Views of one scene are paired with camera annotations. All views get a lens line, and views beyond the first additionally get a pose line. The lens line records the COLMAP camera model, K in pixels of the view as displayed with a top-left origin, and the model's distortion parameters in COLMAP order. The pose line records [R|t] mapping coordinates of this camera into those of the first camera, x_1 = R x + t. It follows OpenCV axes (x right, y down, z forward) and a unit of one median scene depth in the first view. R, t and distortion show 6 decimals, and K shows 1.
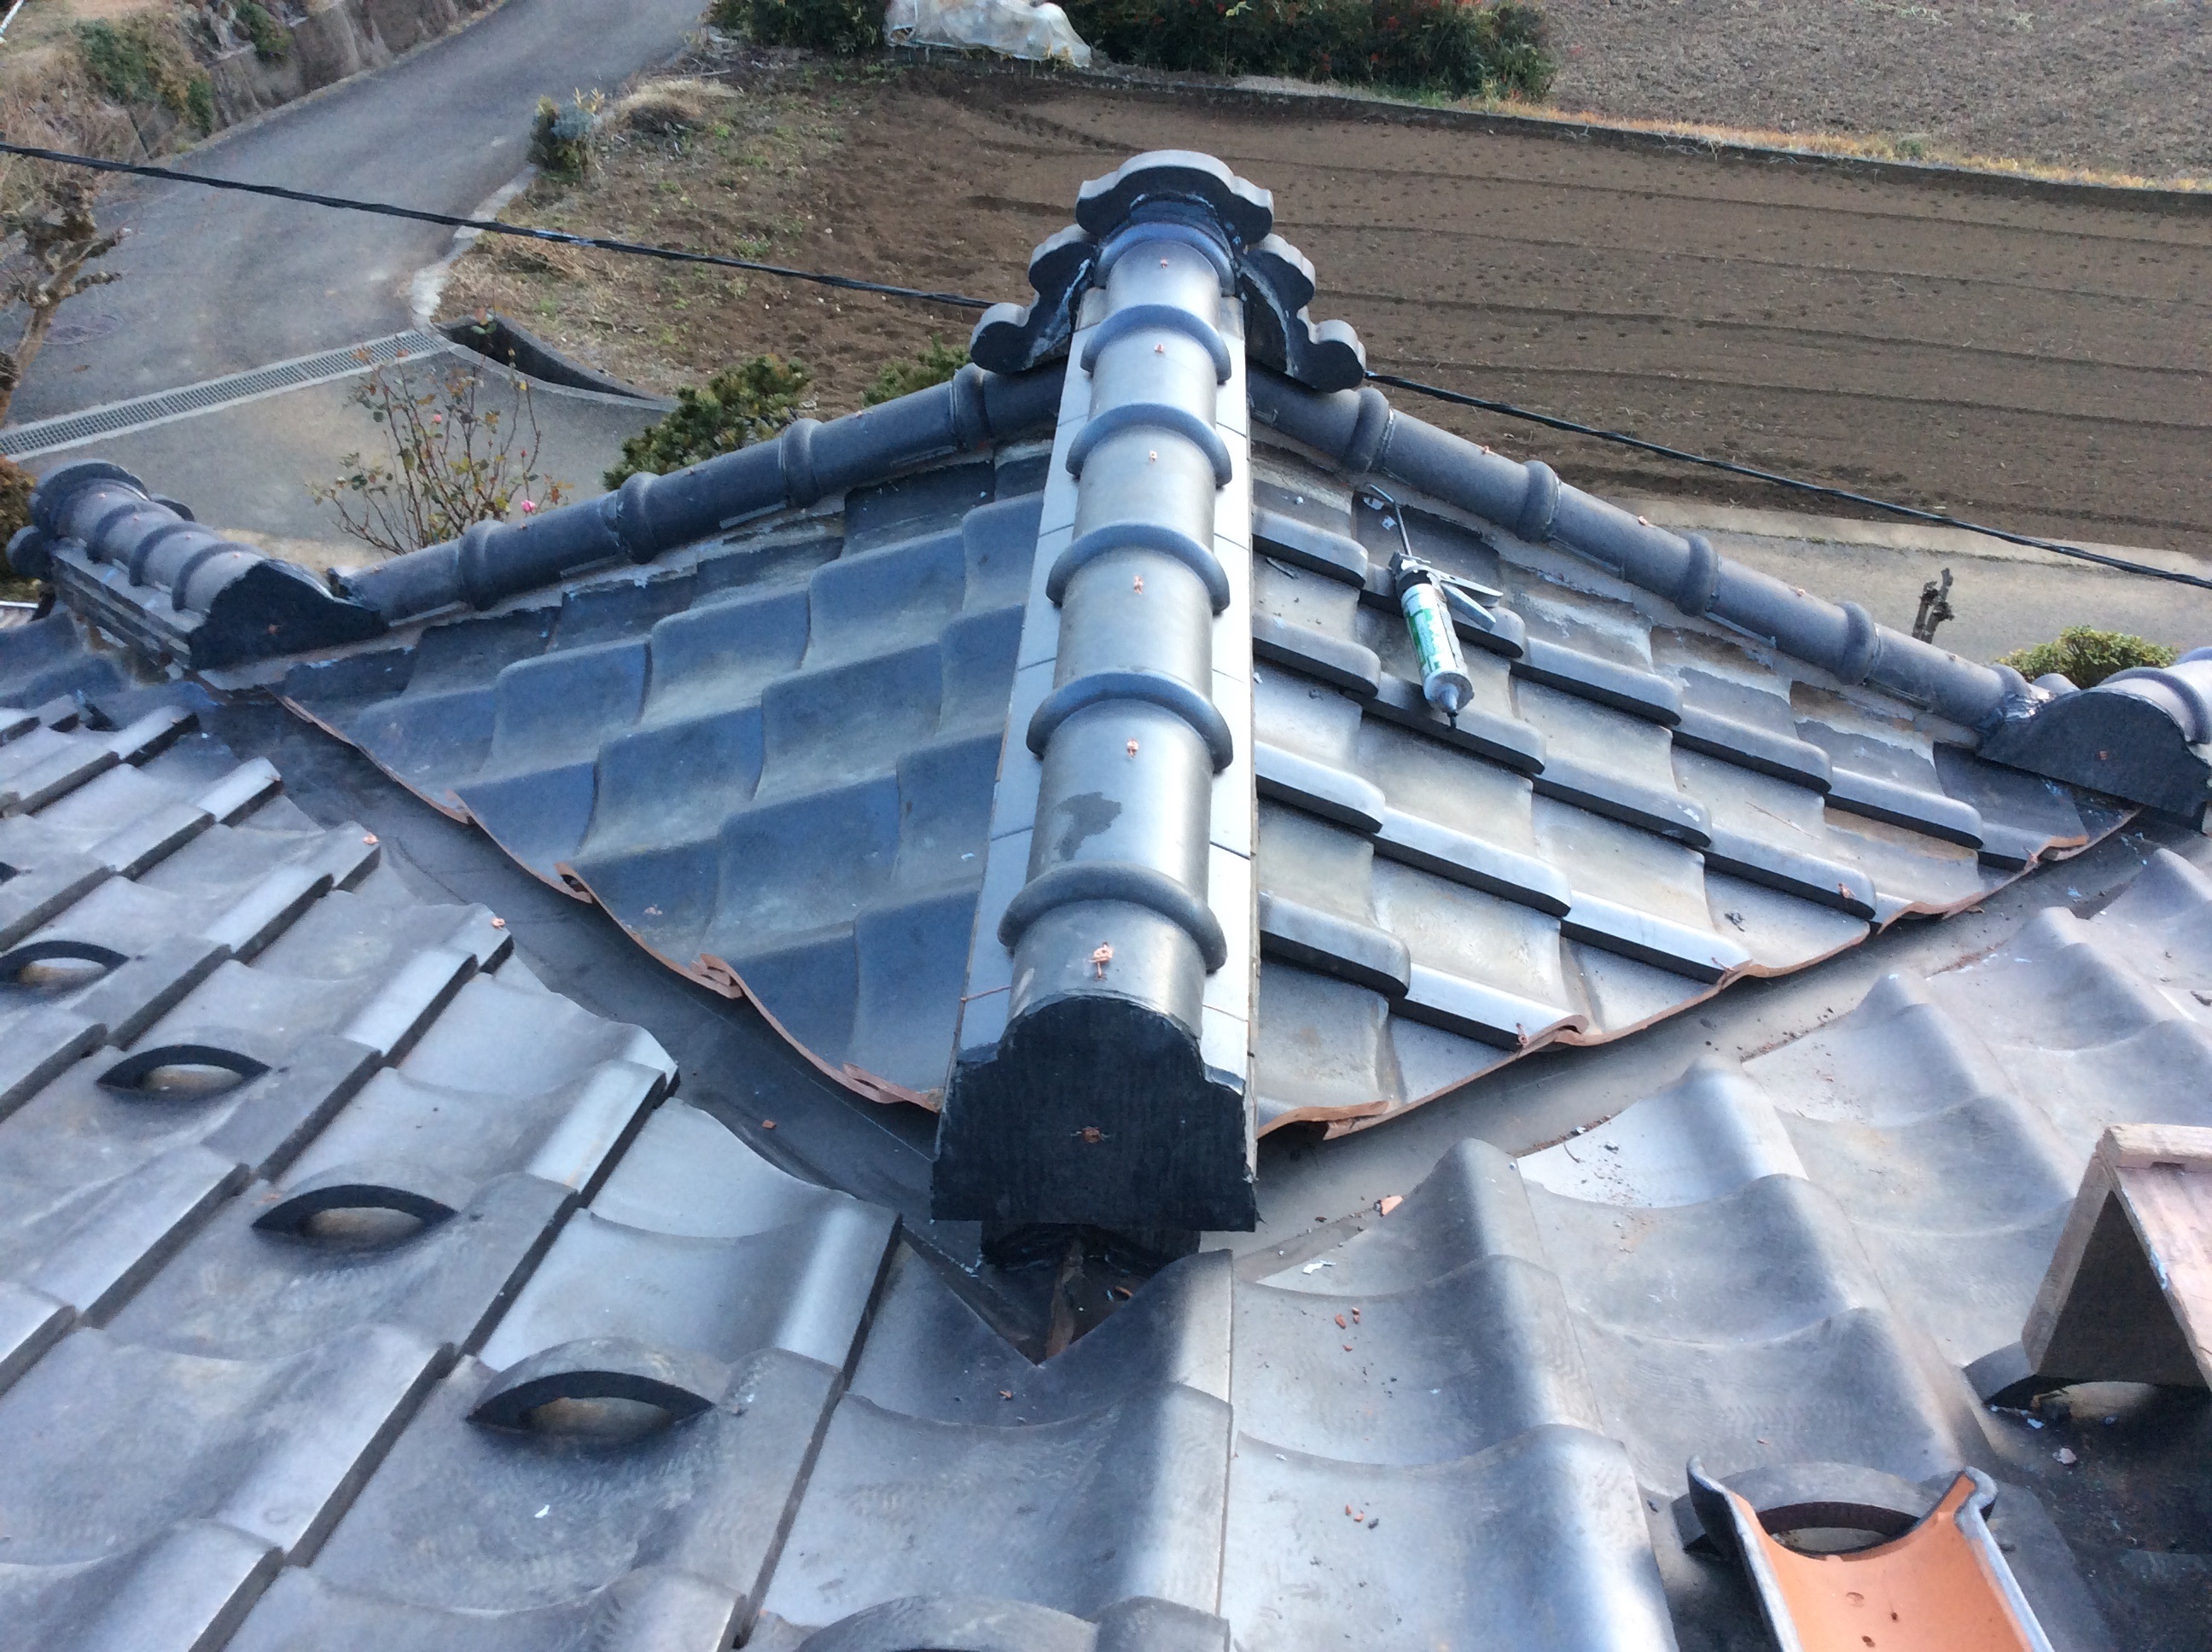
lens RADIAL K [[2016.4, 0, 1111.2], [0, 2016.4, 818.5], [0, 0, 1]] dist [0.108296, -0.205669]
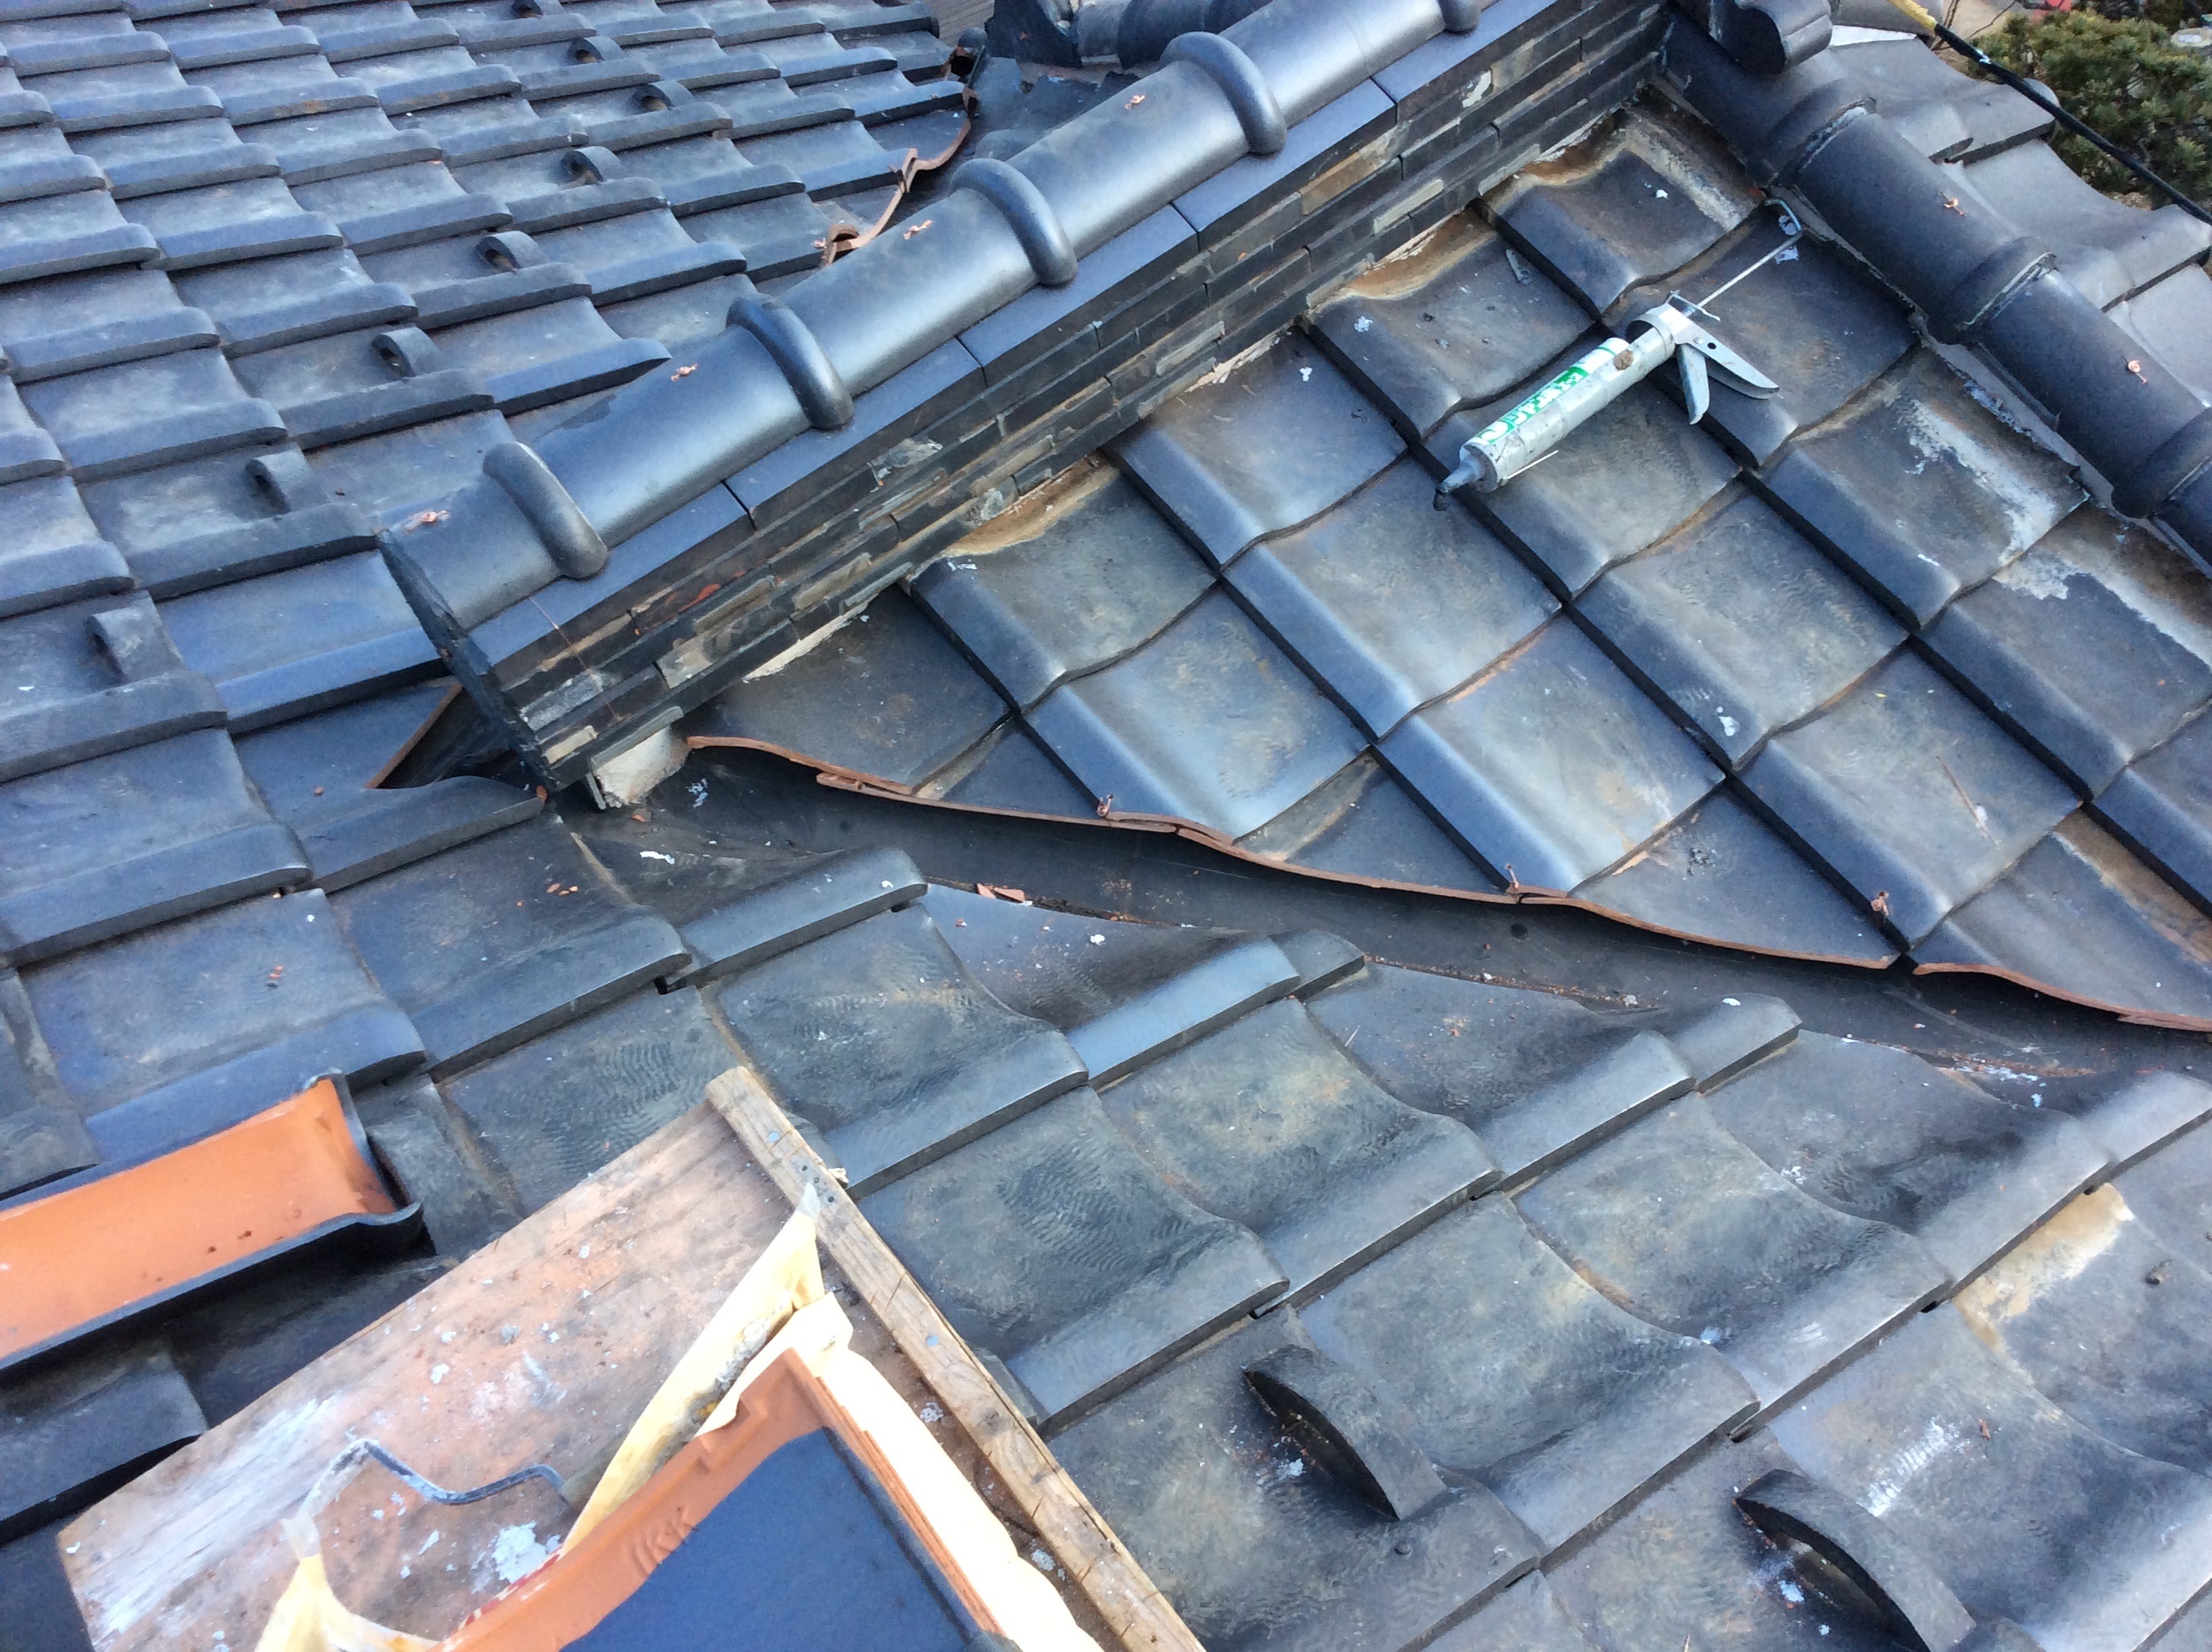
lens RADIAL K [[2016.4, 0, 1111.2], [0, 2016.4, 818.5], [0, 0, 1]] dist [0.108296, -0.205669]
pose [[0.648971, 0.486560, -0.584889, 0.530339], [-0.294607, 0.869505, 0.396443, -0.187839], [0.701458, -0.084968, 0.707628, 0.205895]]
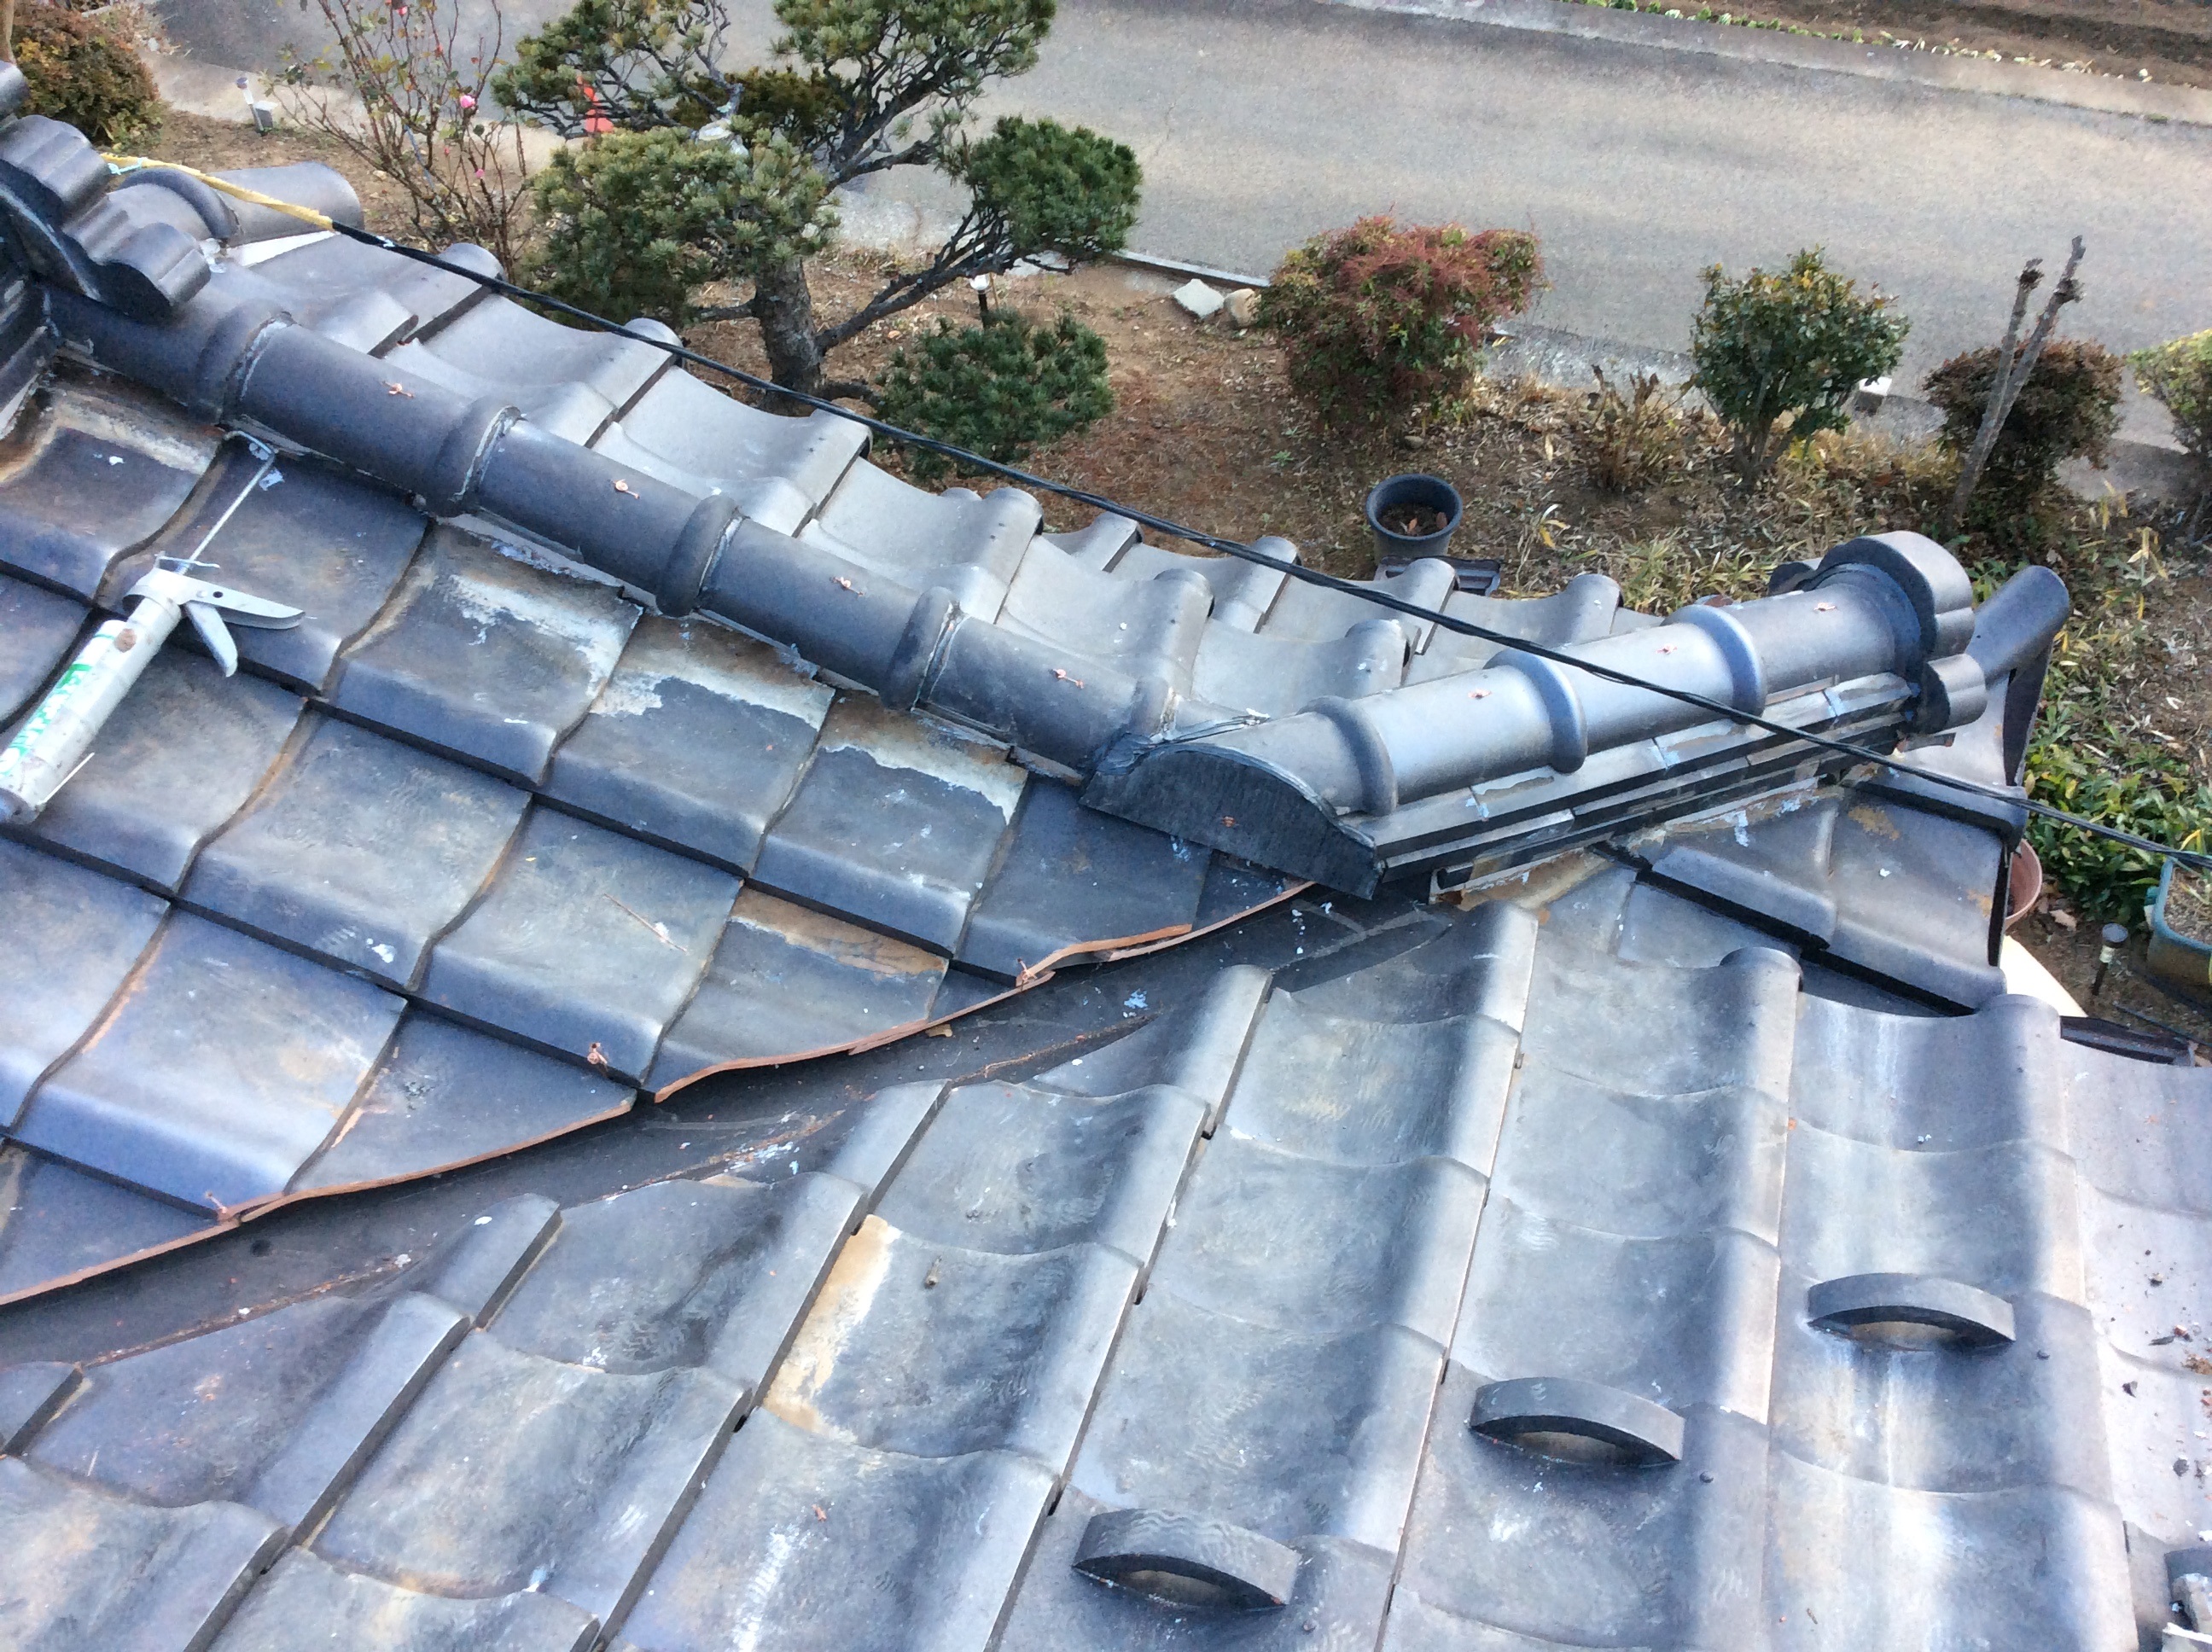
lens RADIAL K [[2016.4, 0, 1111.2], [0, 2016.4, 818.5], [0, 0, 1]] dist [0.108296, -0.205669]
pose [[0.972417, 0.102598, -0.209474, 0.617664], [-0.047818, 0.966678, 0.251491, -0.227187], [0.228297, -0.234538, 0.944919, 0.276566]]
